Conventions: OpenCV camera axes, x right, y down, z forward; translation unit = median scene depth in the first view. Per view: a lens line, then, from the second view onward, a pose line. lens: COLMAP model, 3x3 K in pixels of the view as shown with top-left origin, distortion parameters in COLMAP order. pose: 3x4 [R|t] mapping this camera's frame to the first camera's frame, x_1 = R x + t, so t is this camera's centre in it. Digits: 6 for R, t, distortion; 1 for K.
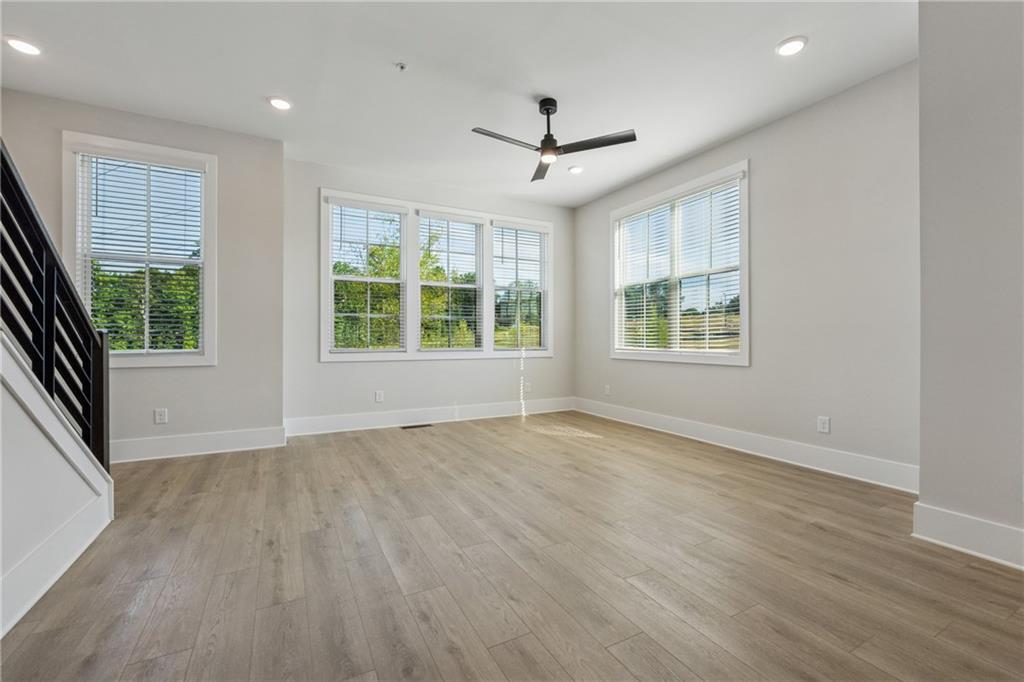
lens RADIAL K [[439.1, 0, 517.0], [0, 439.1, 337.2], [0, 0, 1]] dist [-0.000738, -0.000355]
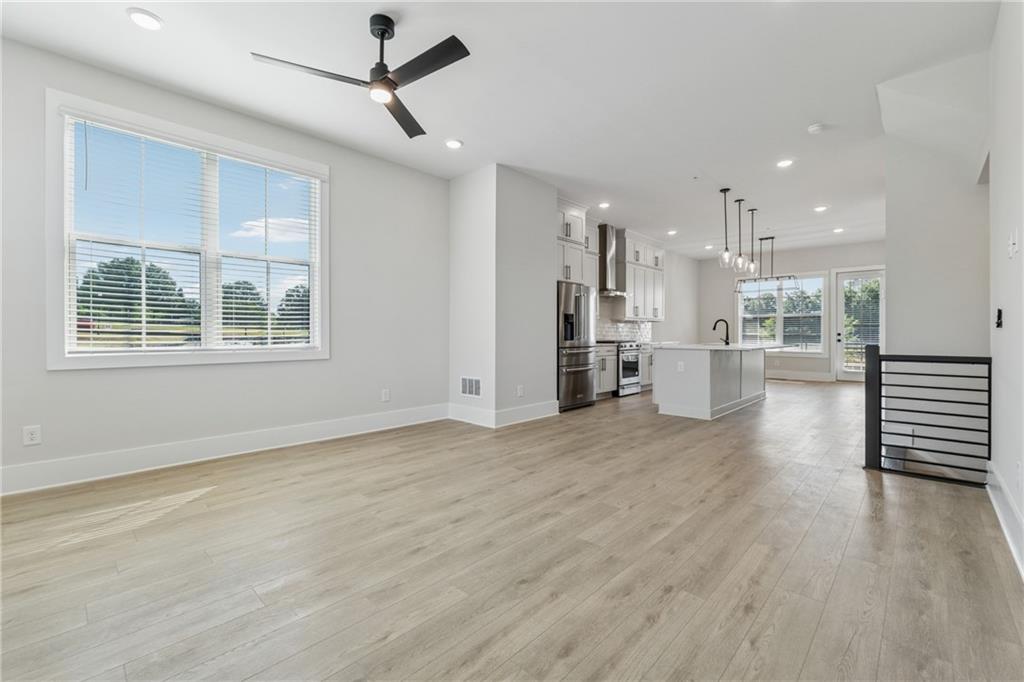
lens RADIAL K [[445.4, 0, 509.6], [0, 445.4, 331.4], [0, 0, 1]] dist [-0.001532, -0.000372]
pose [[-0.323159, 0.003382, 0.946339, -0.742813], [-0.006099, 0.999965, -0.005657, 0.001480], [-0.946325, -0.007600, -0.323127, 1.055655]]
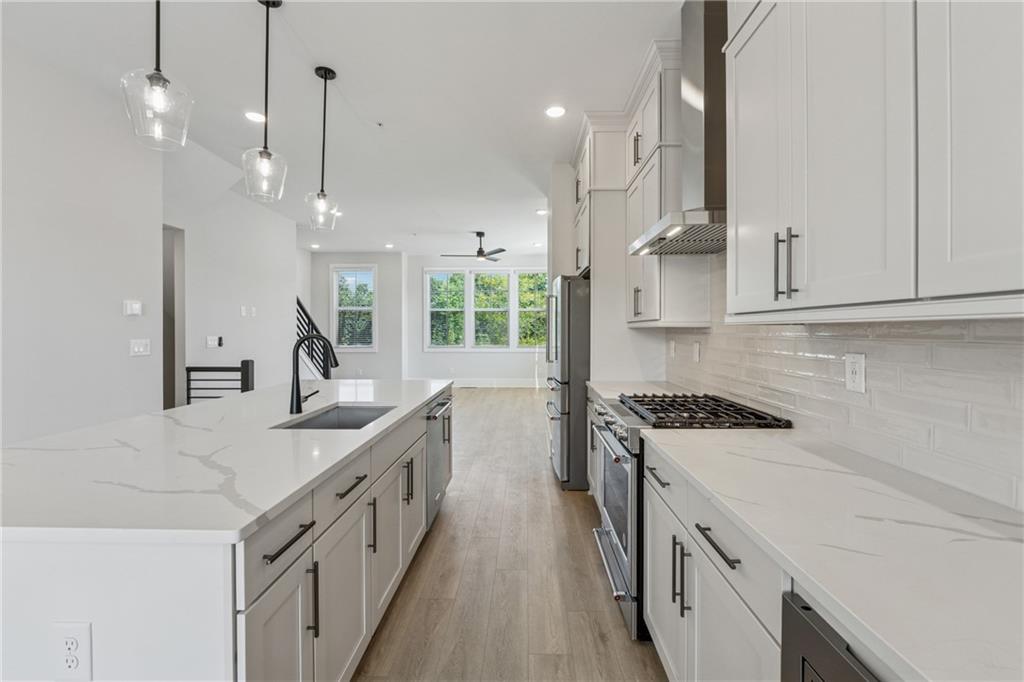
lens RADIAL K [[436.1, 0, 519.1], [0, 436.1, 329.8], [0, 0, 1]] dist [-0.004232, -0.000830]
pose [[0.870743, -0.000977, -0.491737, 1.279242], [0.002787, 0.999992, 0.002947, -0.071194], [0.491730, -0.003936, 0.870739, -0.753617]]
